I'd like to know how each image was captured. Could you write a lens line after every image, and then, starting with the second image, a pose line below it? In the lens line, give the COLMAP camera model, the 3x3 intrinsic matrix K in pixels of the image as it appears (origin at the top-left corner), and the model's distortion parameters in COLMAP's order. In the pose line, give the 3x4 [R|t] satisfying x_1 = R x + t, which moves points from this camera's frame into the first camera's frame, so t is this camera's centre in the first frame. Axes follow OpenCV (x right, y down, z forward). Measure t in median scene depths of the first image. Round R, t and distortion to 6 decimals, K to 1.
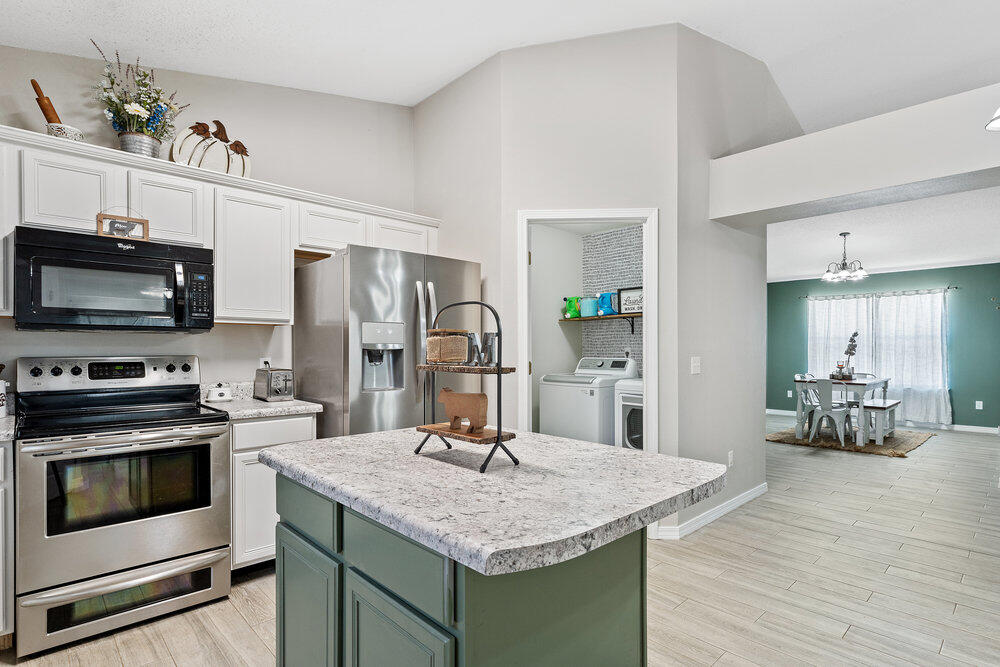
lens RADIAL K [[502.7, 0, 496.4], [0, 502.7, 351.1], [0, 0, 1]] dist [0.000081, -0.000177]
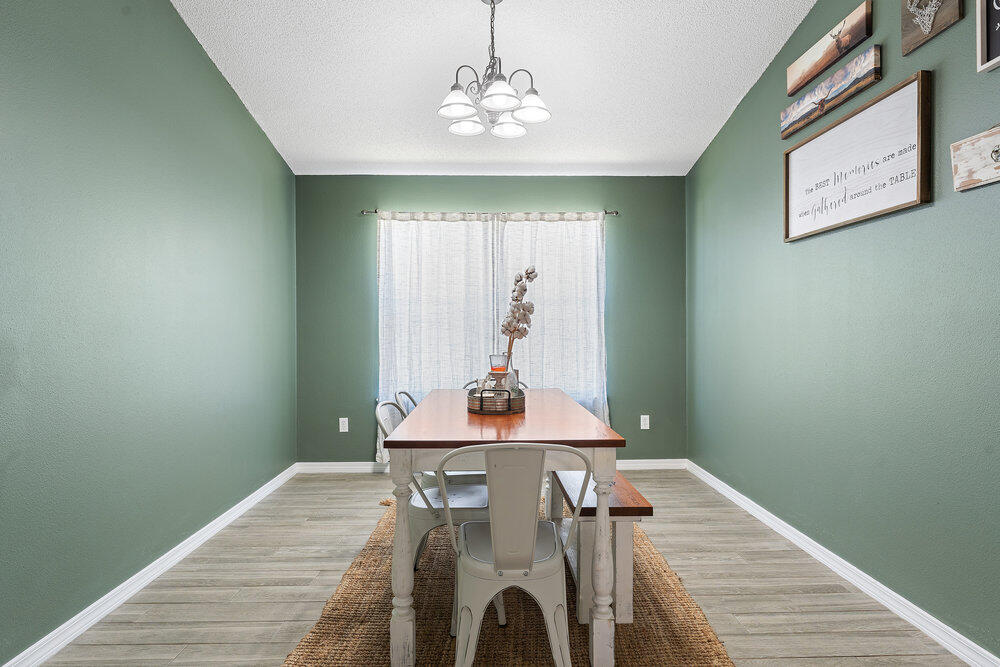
lens RADIAL K [[519.1, 0, 500.0], [0, 519.1, 333.5], [0, 0, 1]] dist [-0.000332, -0.000265]
pose [[0.663330, -0.004416, 0.748314, 1.059644], [0.006358, 0.999980, 0.000265, 0.014363], [-0.748300, 0.004582, 0.663345, 1.890465]]
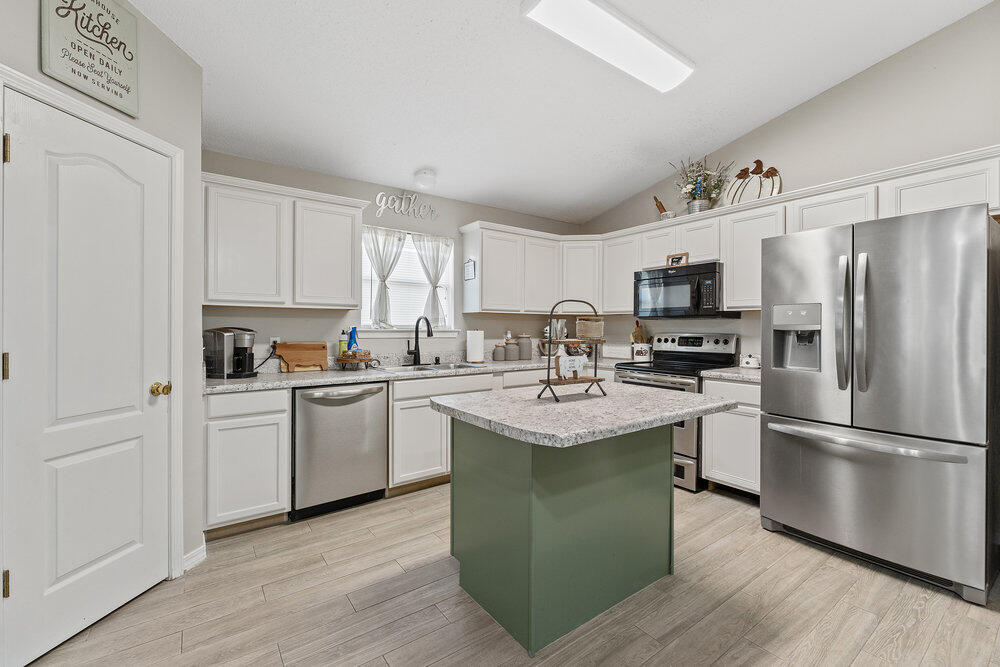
lens RADIAL K [[422.4, 0, 501.5], [0, 422.4, 328.9], [0, 0, 1]] dist [-0.000759, -0.000016]
pose [[-0.124359, 0.002332, -0.992234, 0.701446], [-0.007813, 0.999964, 0.003330, -0.004578], [0.992206, 0.008167, -0.124337, 0.499257]]
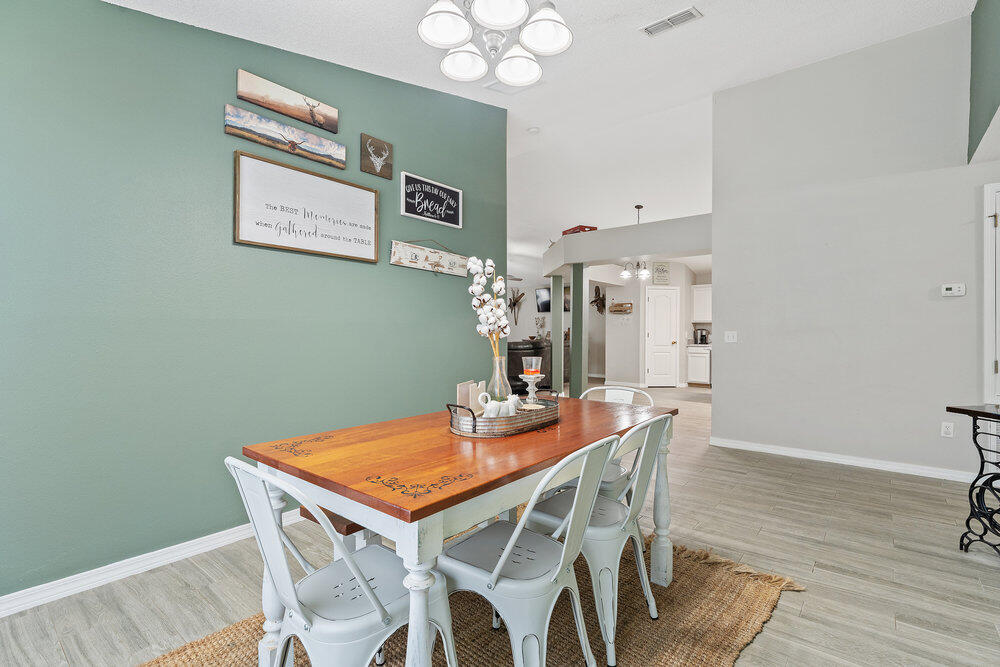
lens RADIAL K [[462.9, 0, 500.0], [0, 462.9, 333.5], [0, 0, 1]] dist [-0.000648, -0.000158]
pose [[-0.991780, -0.001183, -0.127946, 1.800056], [-0.002331, 0.999958, 0.008820, 0.007788], [0.127930, 0.009046, -0.991742, 3.099490]]
